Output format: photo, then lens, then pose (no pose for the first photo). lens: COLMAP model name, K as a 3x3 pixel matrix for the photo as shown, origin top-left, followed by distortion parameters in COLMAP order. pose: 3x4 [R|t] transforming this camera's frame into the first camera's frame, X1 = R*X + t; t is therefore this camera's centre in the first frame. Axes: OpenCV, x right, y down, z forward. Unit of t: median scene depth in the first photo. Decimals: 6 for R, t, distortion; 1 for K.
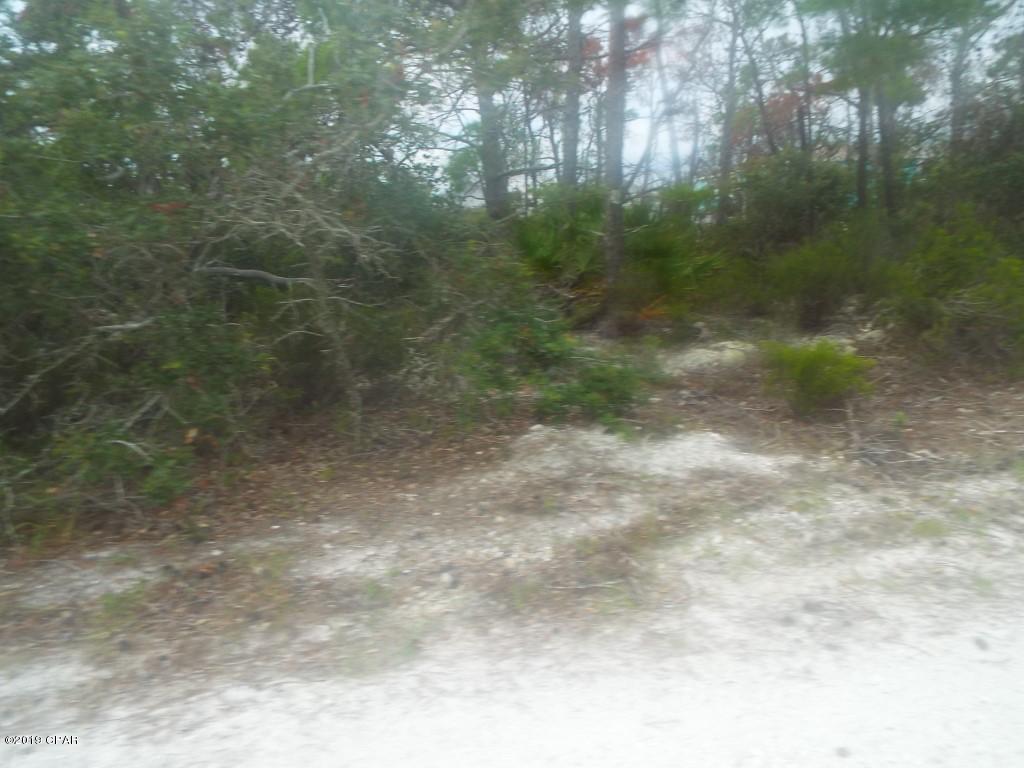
lens RADIAL K [[759.5, 0, 512.0], [0, 759.5, 384.0], [0, 0, 1]] dist [-0.002564, -0.000674]
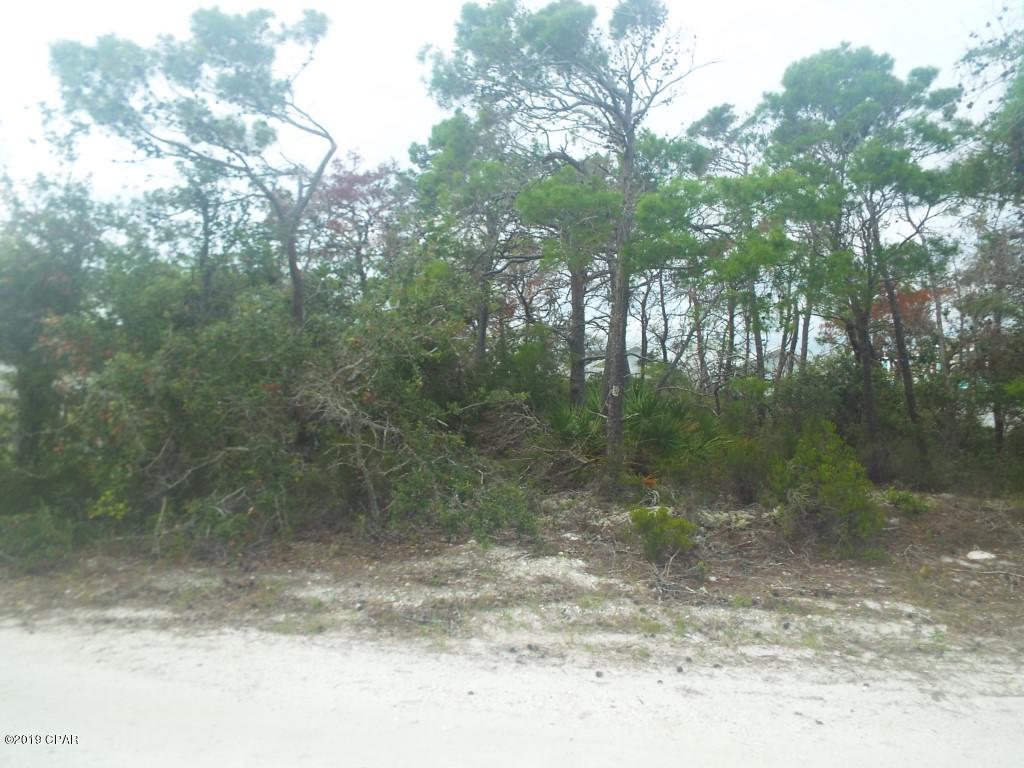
lens RADIAL K [[759.5, 0, 512.0], [0, 759.5, 384.0], [0, 0, 1]] dist [-0.002564, -0.000674]
pose [[0.966211, 0.082998, -0.244025, 0.636300], [-0.130014, 0.974409, -0.183370, 0.024367], [0.222561, 0.208900, 0.952275, -0.712735]]
